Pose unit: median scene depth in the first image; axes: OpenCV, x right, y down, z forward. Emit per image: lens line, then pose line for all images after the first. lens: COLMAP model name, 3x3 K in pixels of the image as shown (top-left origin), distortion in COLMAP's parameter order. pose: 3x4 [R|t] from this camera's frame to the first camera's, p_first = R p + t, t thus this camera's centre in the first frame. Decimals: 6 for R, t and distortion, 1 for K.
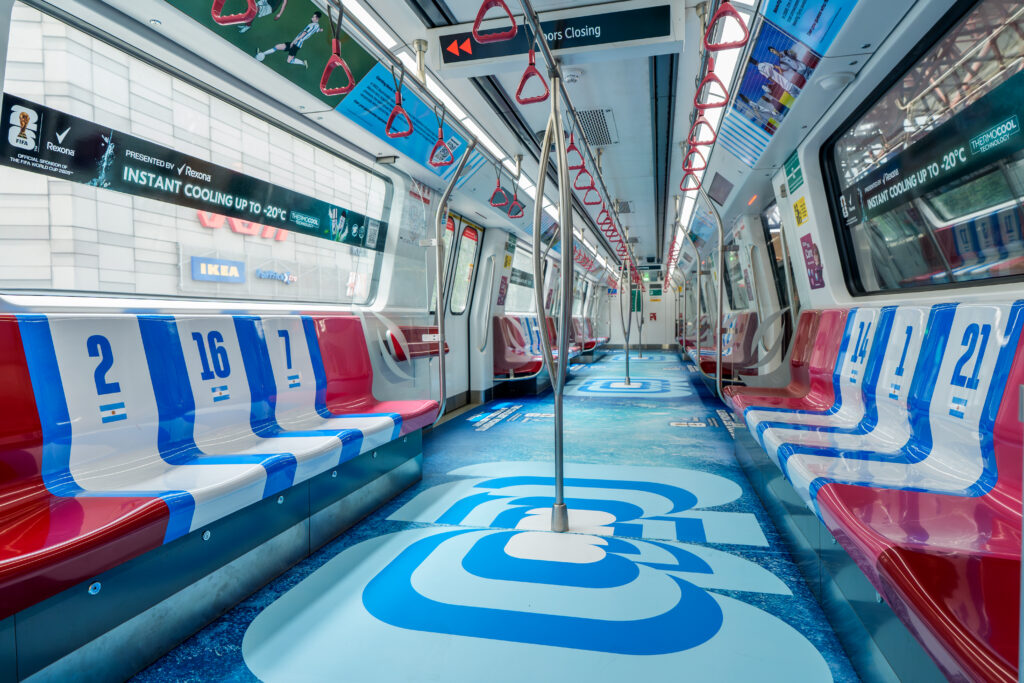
lens RADIAL K [[617.8, 0, 521.8], [0, 617.8, 345.4], [0, 0, 1]] dist [-0.004420, -0.002800]
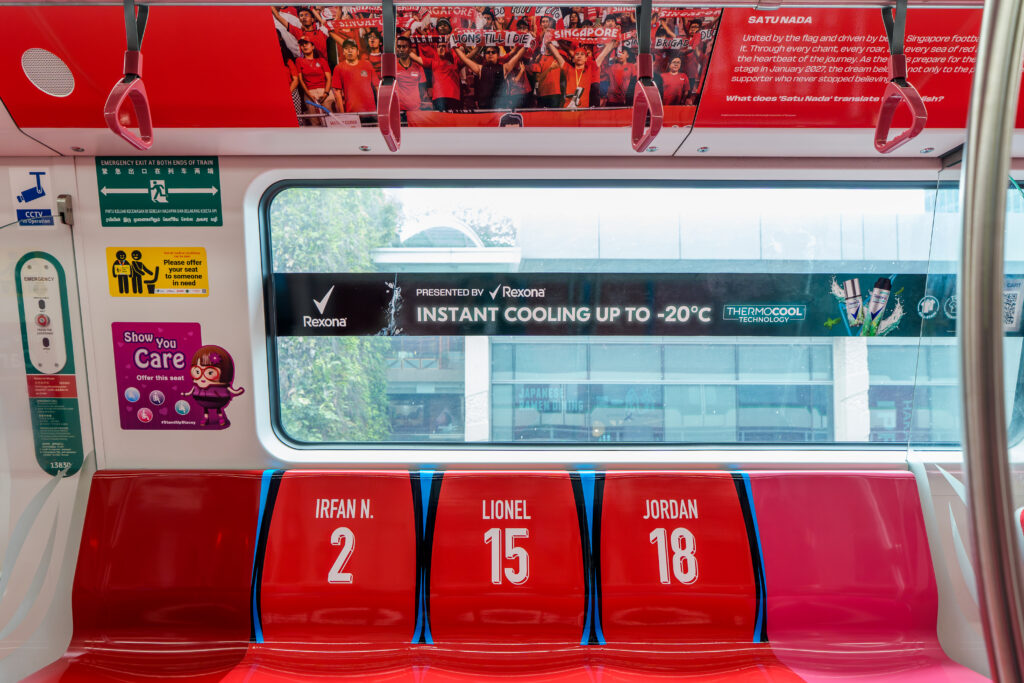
lens RADIAL K [[565.4, 0, 542.5], [0, 565.4, 360.8], [0, 0, 1]] dist [0.001825, -0.008325]
pose [[0.219224, -0.023870, -0.975383, 0.163088], [-0.045338, 0.998372, -0.034623, -0.141934], [0.974621, 0.051812, 0.217785, 0.748482]]
